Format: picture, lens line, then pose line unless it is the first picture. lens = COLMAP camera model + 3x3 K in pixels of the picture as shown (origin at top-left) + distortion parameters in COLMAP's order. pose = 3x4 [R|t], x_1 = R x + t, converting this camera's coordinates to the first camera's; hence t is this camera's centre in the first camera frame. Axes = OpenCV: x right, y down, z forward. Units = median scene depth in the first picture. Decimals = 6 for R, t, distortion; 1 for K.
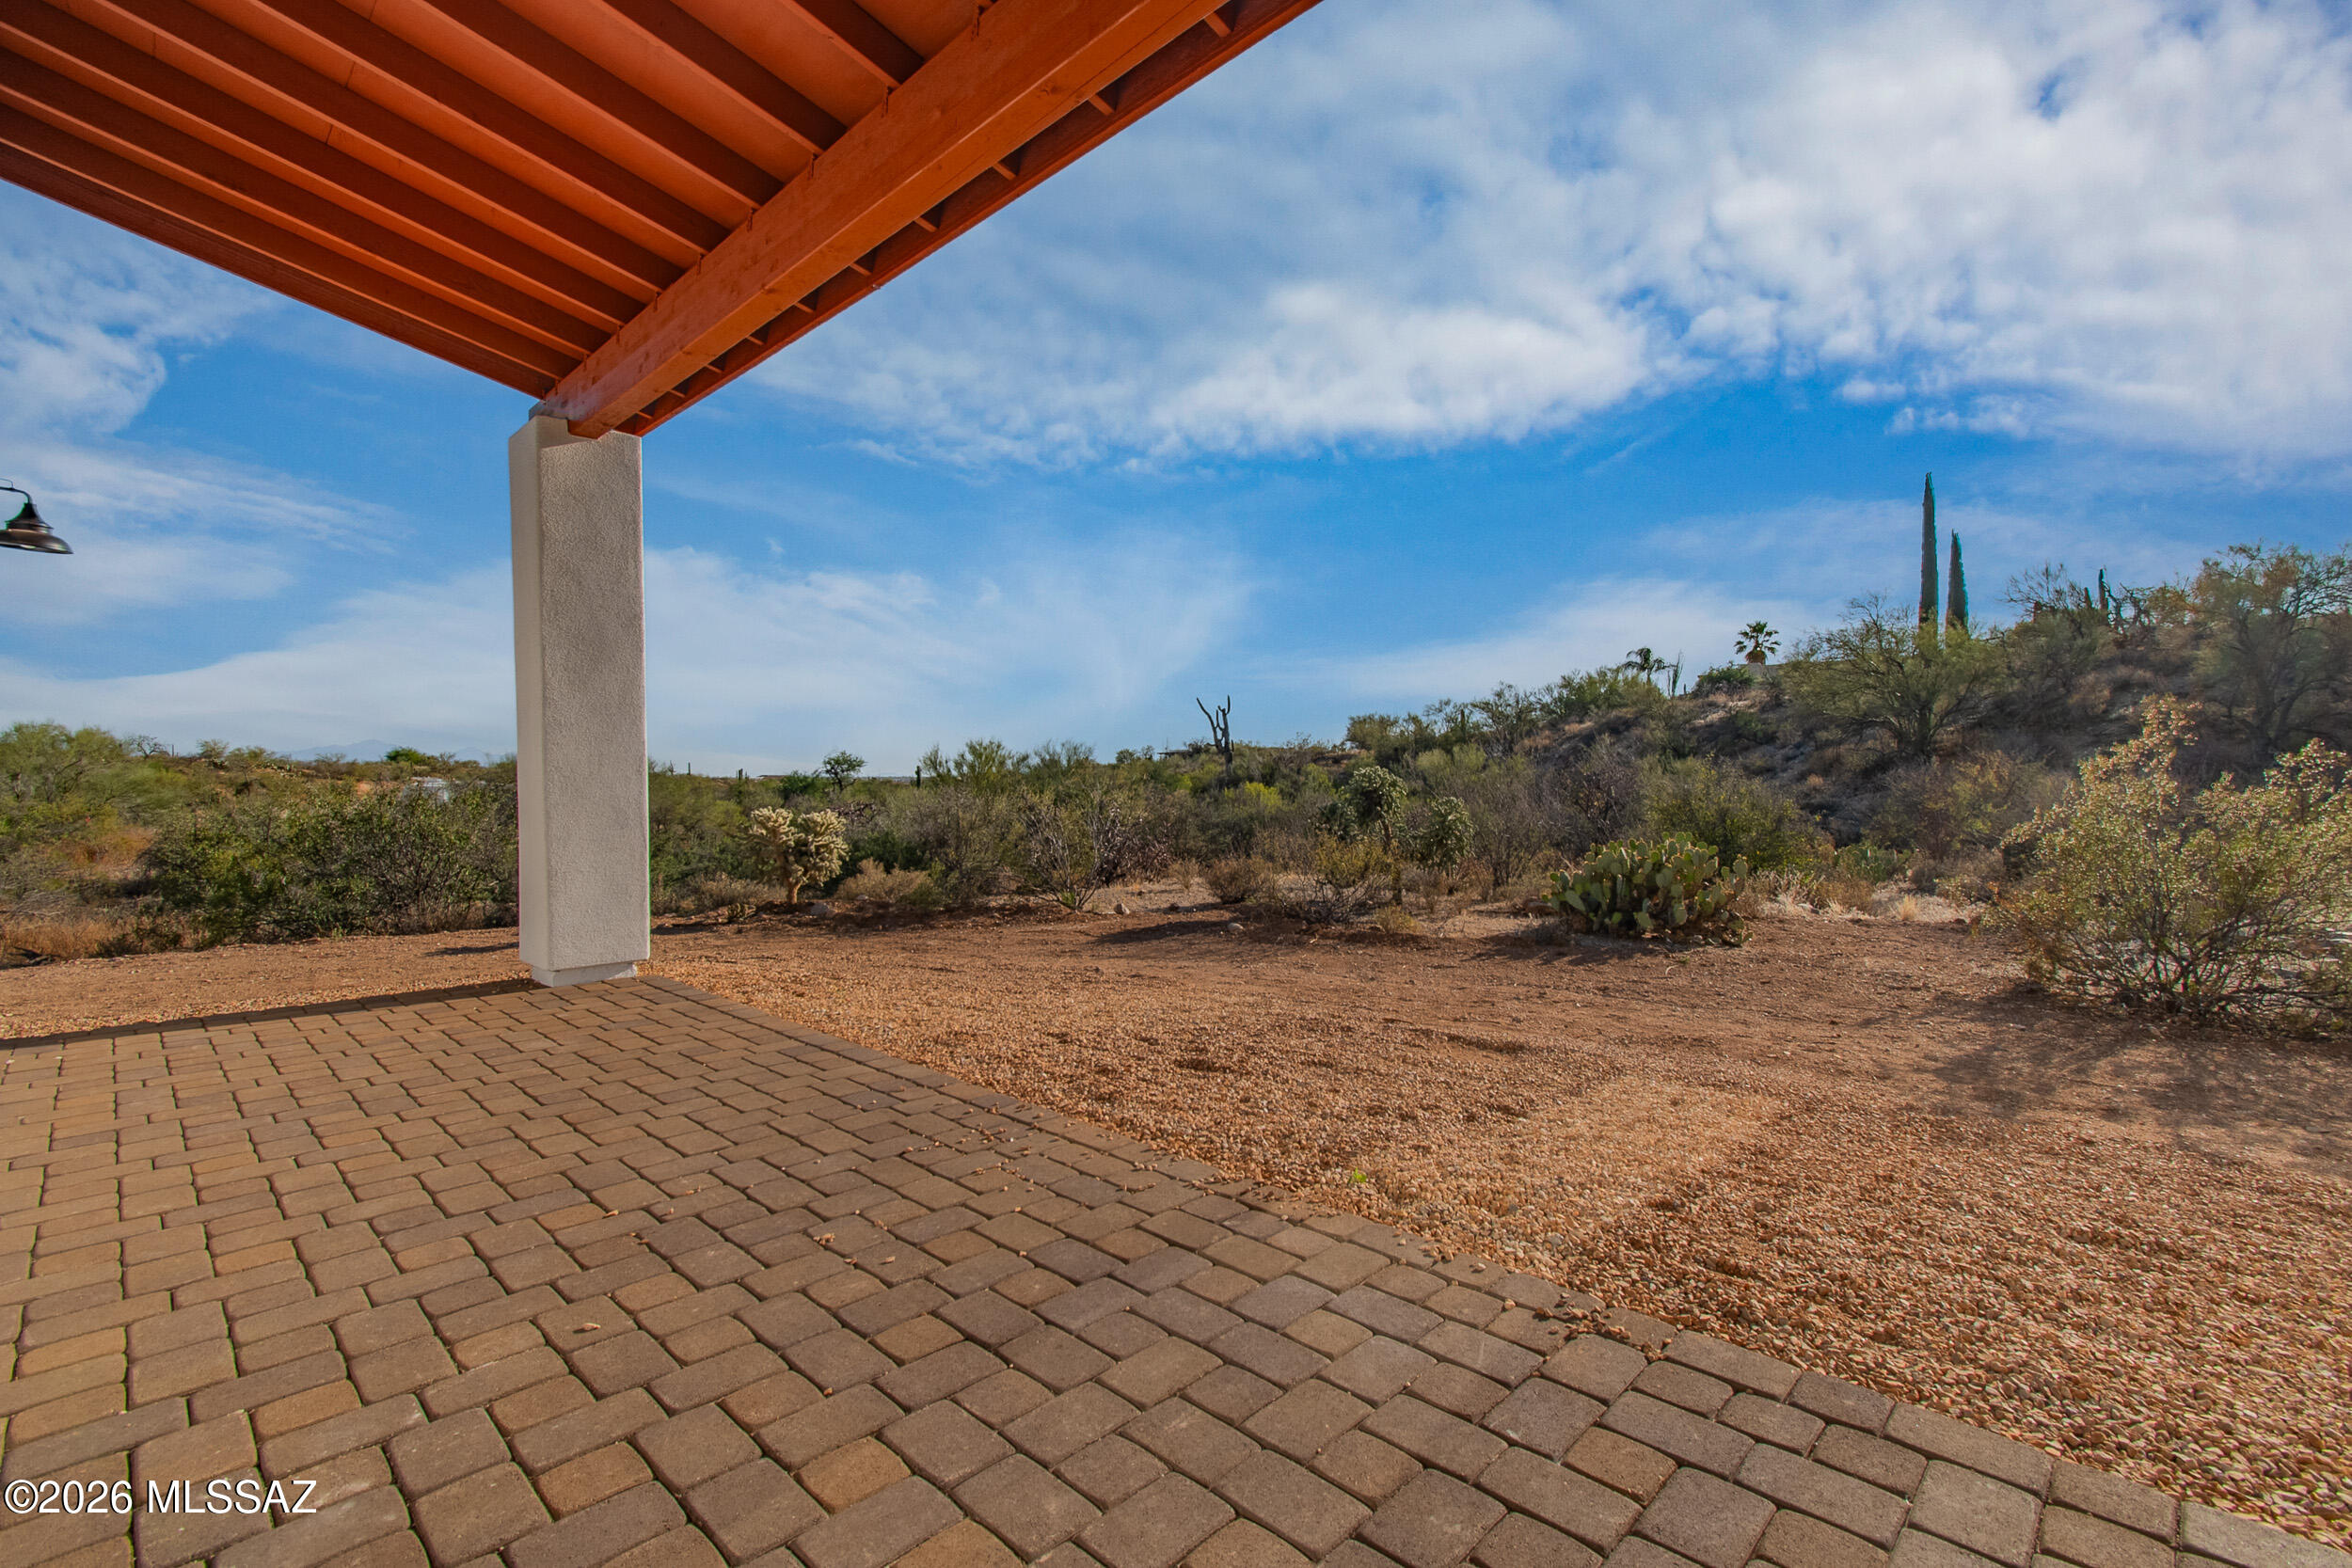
lens RADIAL K [[1063.8, 0, 1184.1], [0, 1063.8, 771.8], [0, 0, 1]] dist [0.004035, -0.000503]
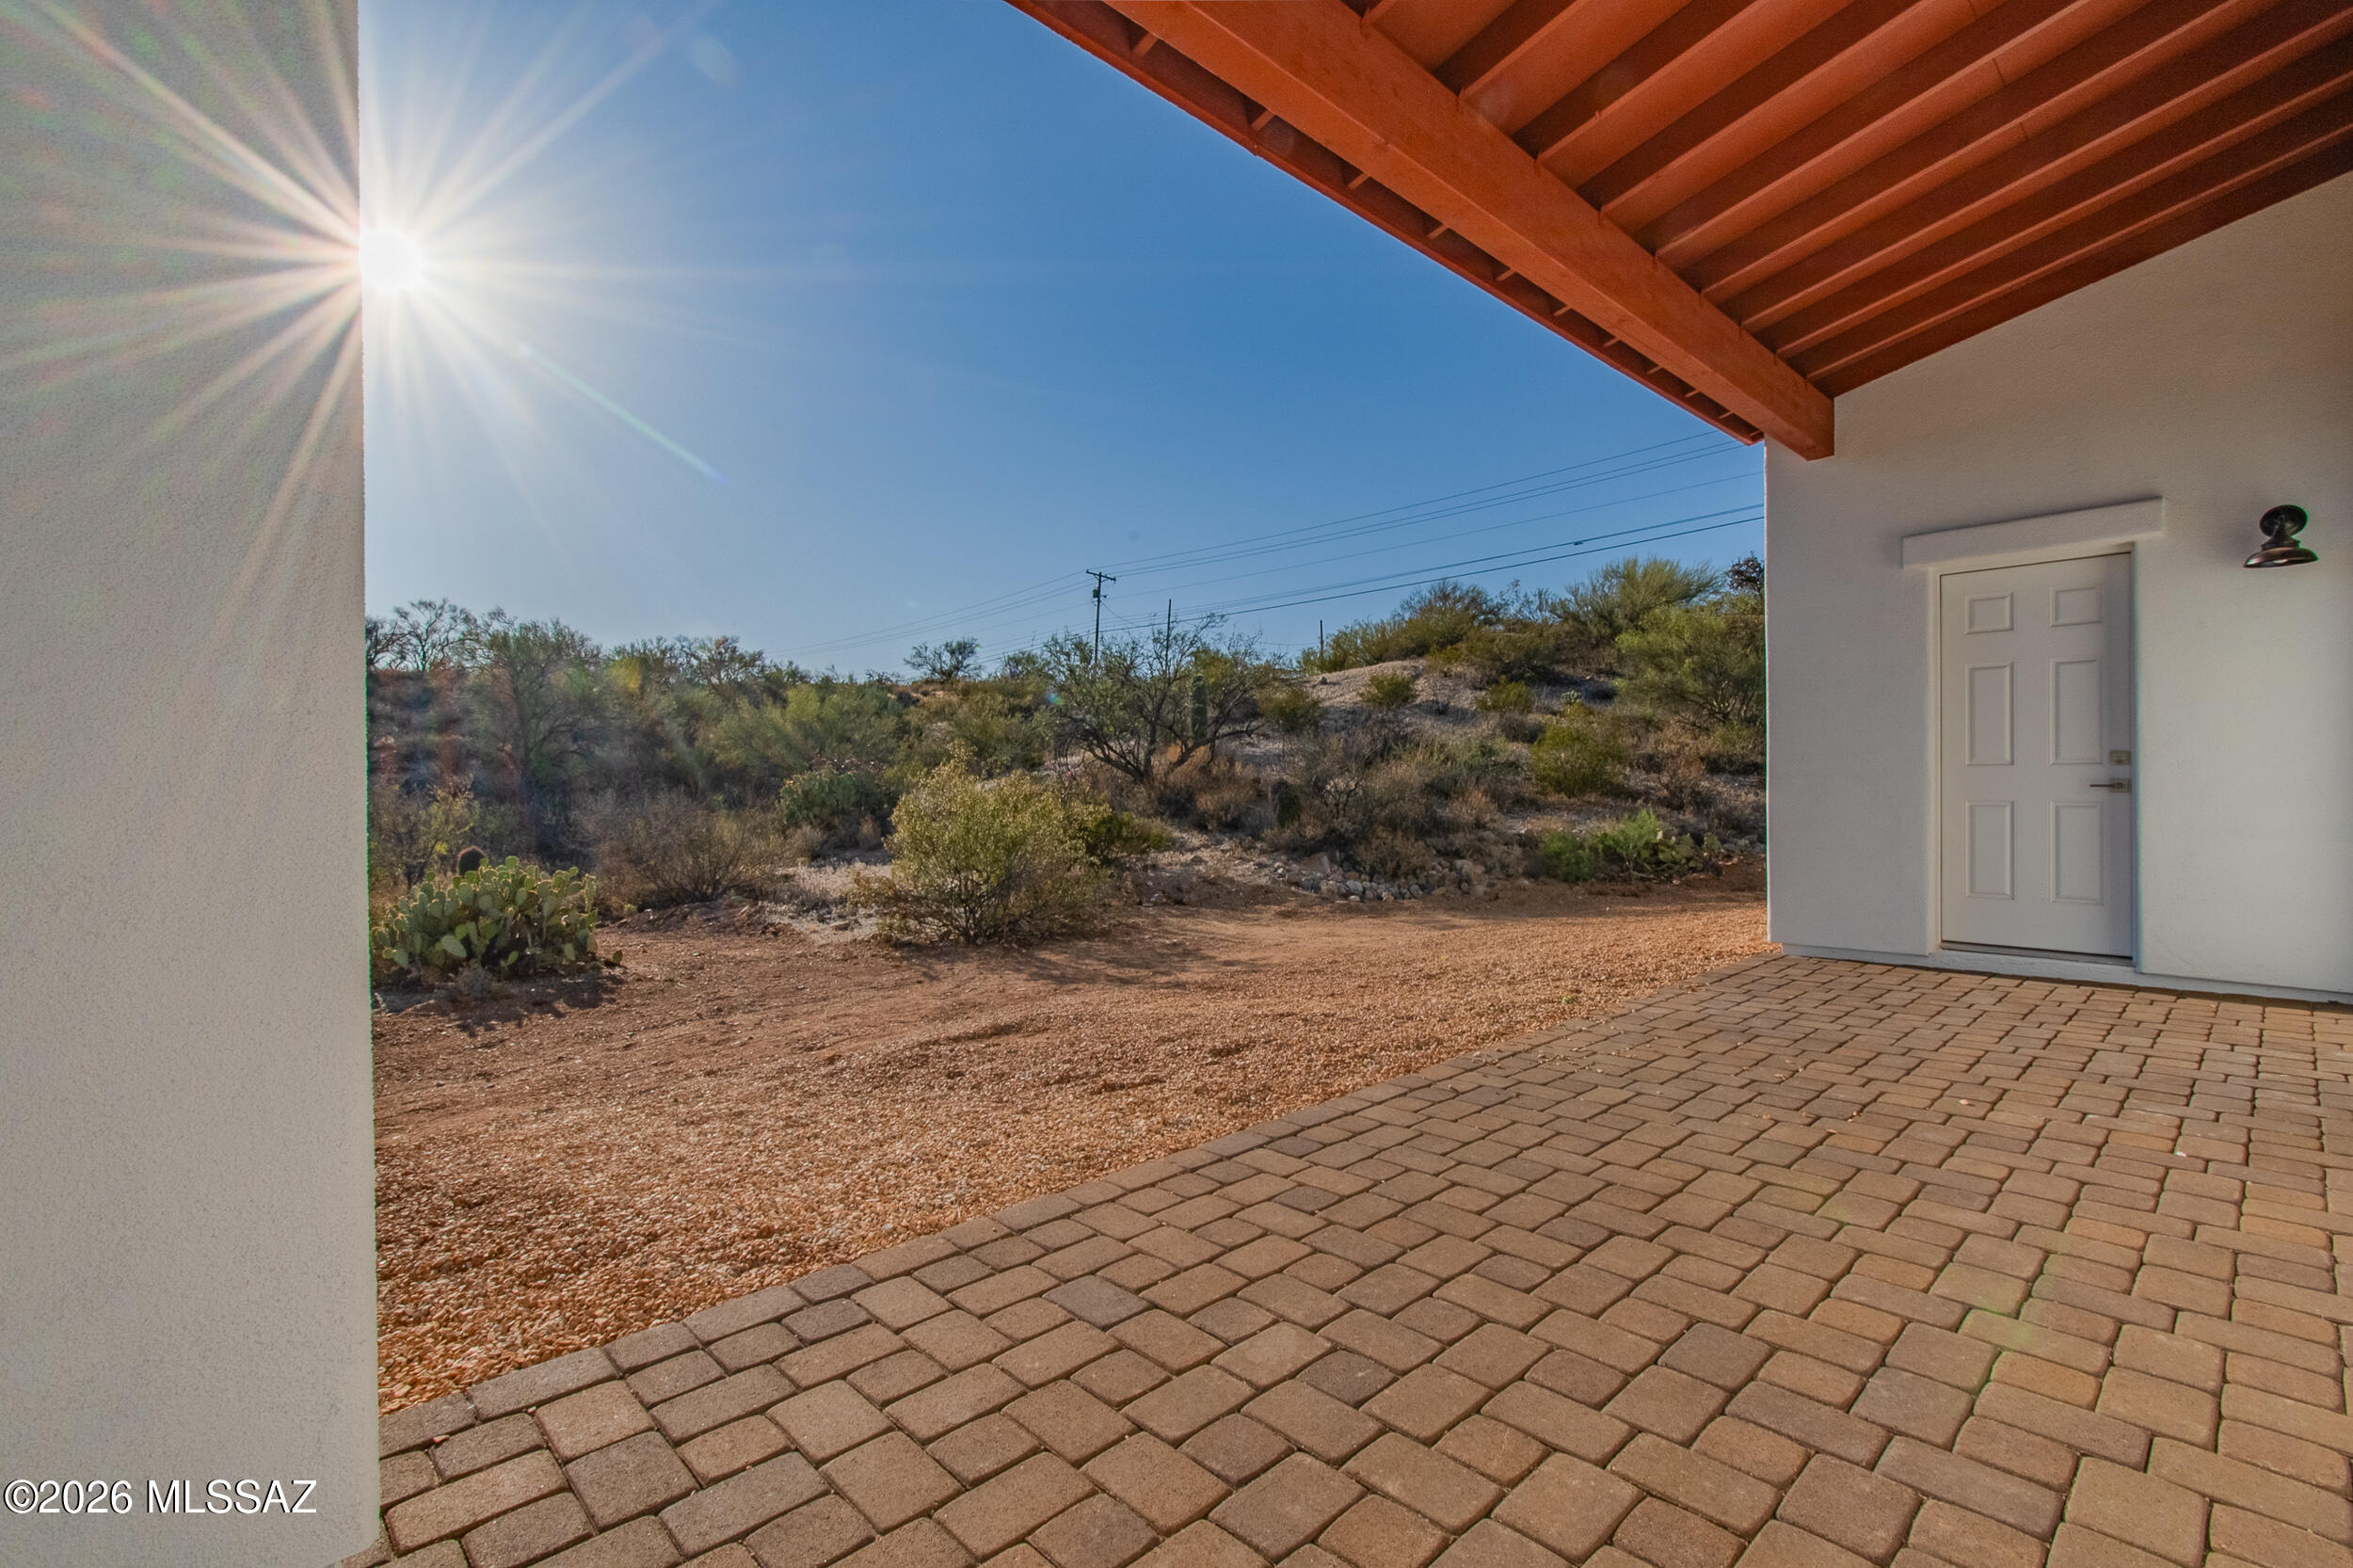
lens RADIAL K [[1064.4, 0, 1184.6], [0, 1064.4, 771.8], [0, 0, 1]] dist [0.004035, -0.000503]
pose [[0.026382, 0.021295, 0.999425, -1.502087], [0.006084, 0.999751, -0.021463, 0.029560], [-0.999633, 0.006647, 0.026245, 1.447285]]
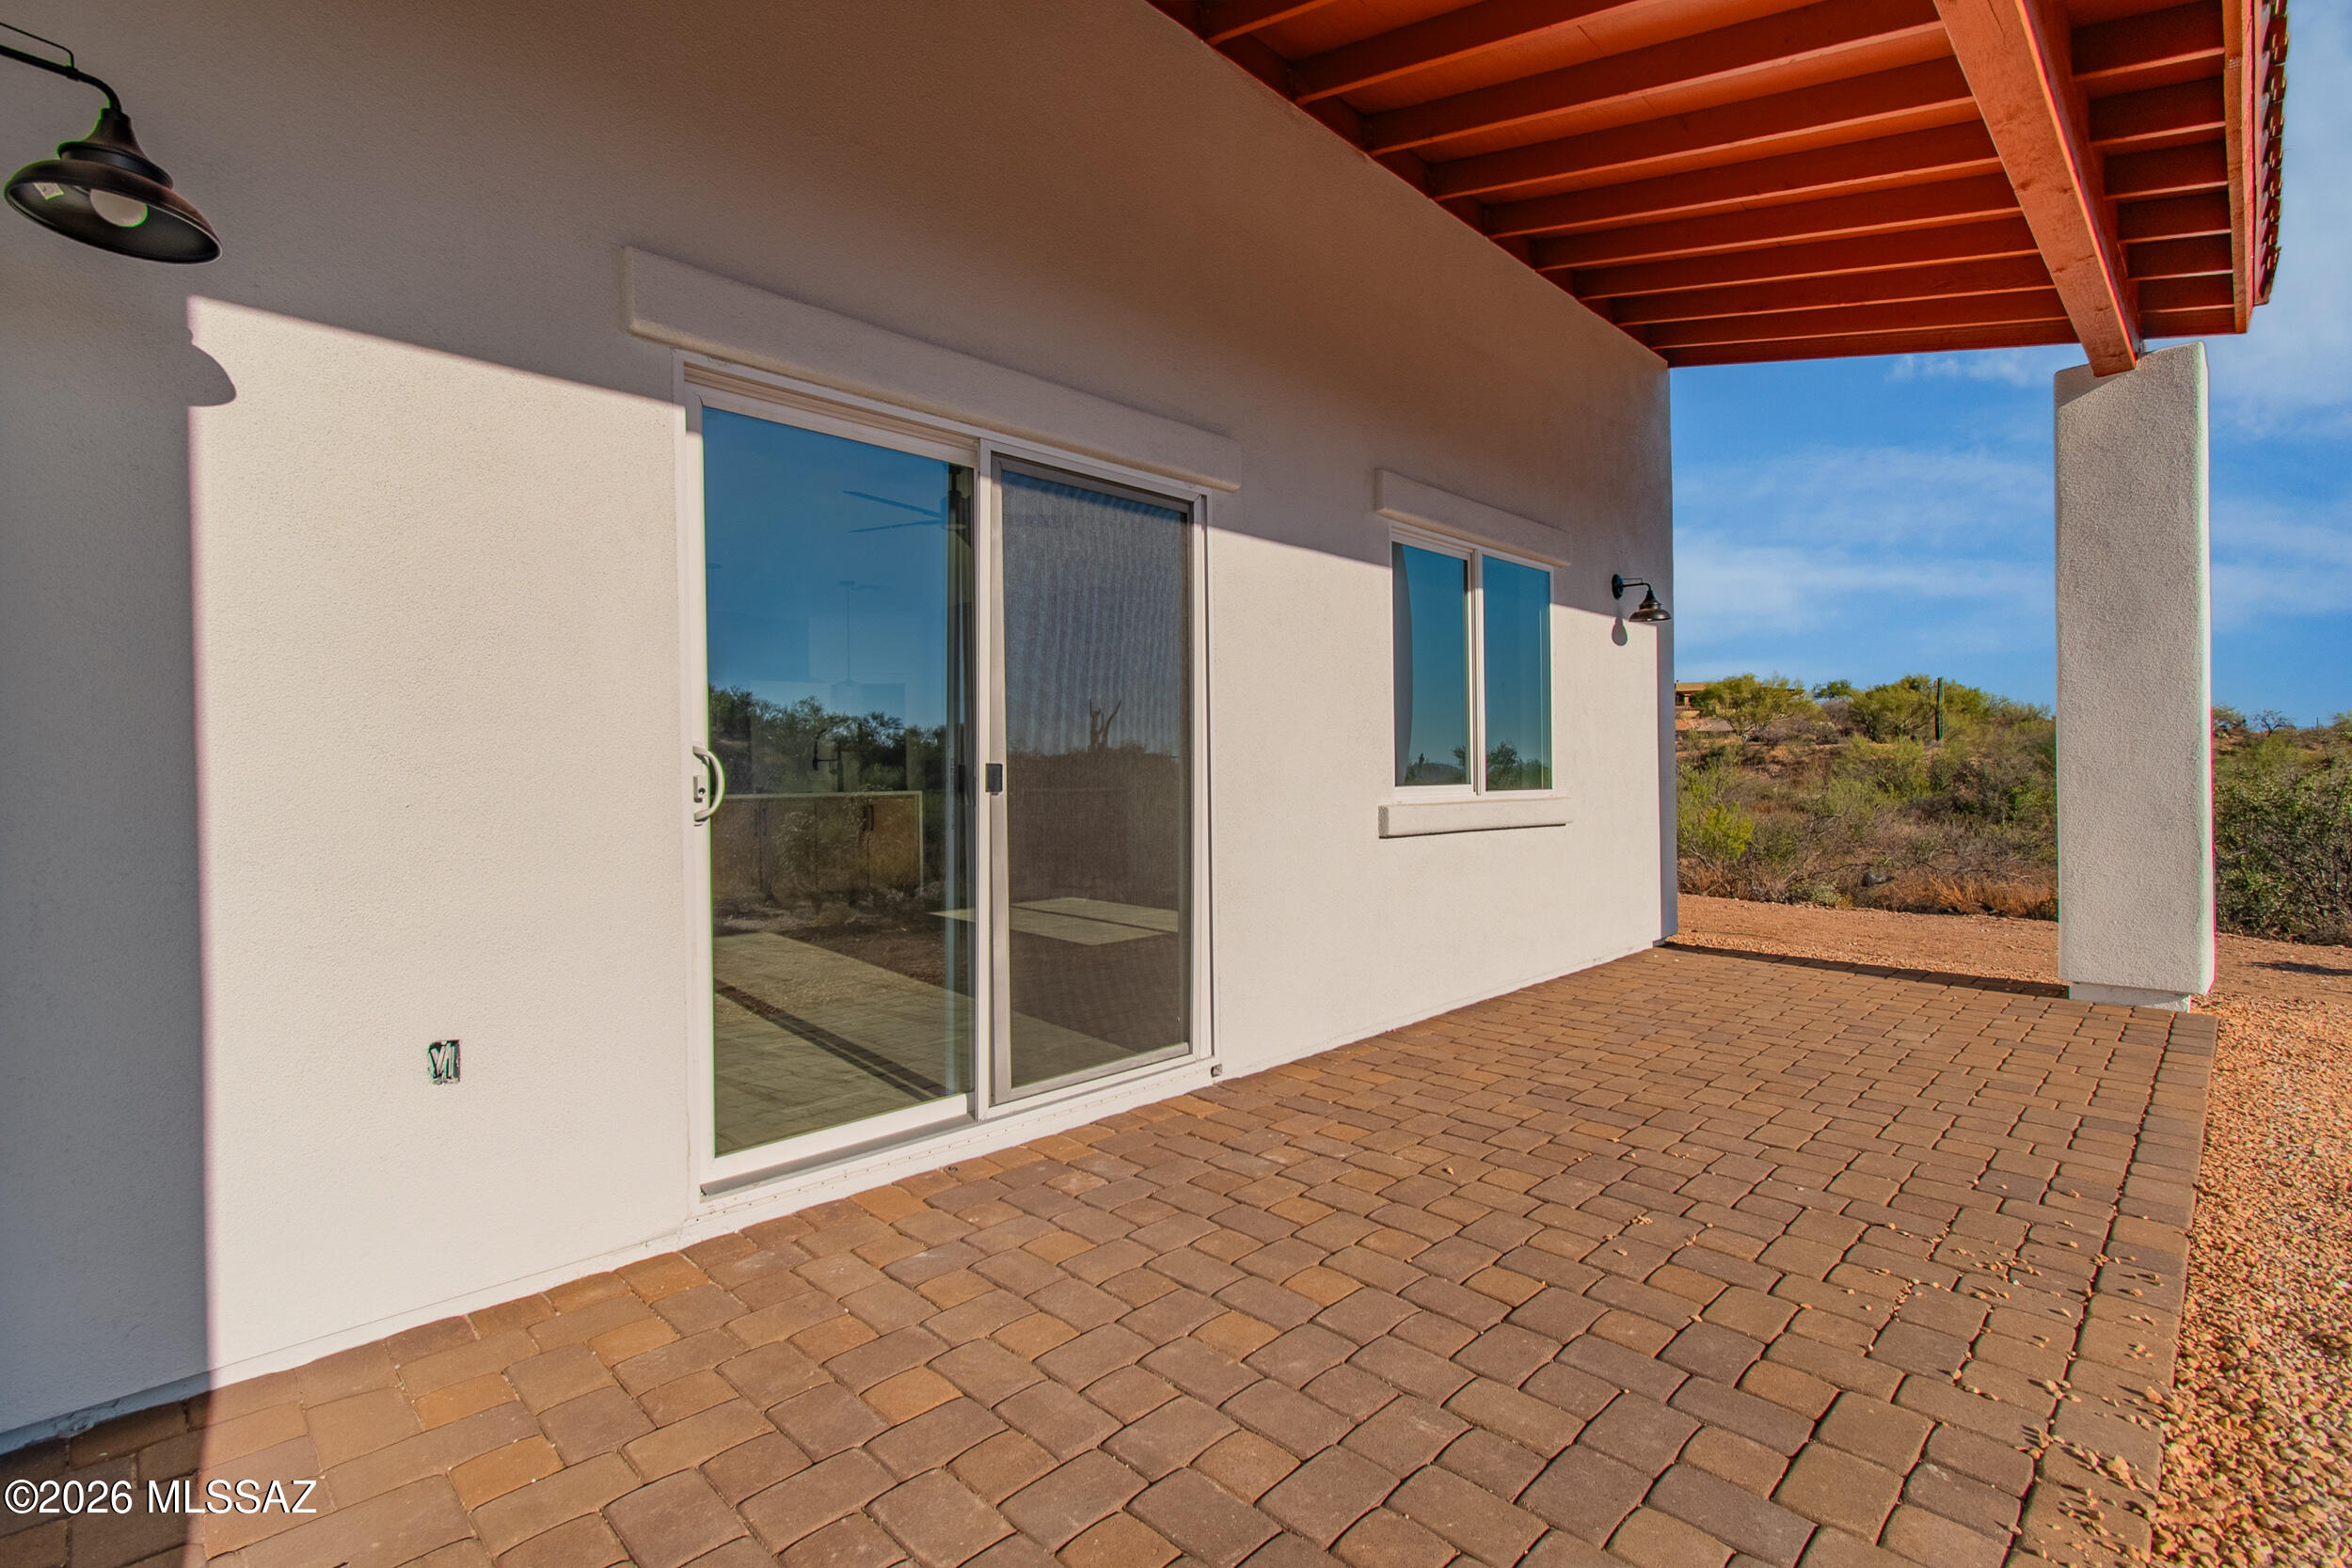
lens RADIAL K [[1063.8, 0, 1184.1], [0, 1063.8, 771.8], [0, 0, 1]] dist [0.004035, -0.000503]
pose [[-0.005017, 0.008526, -0.999951, 0.587304], [0.015238, 0.999848, 0.008449, -0.022311], [0.999871, -0.015195, -0.005147, 0.444267]]
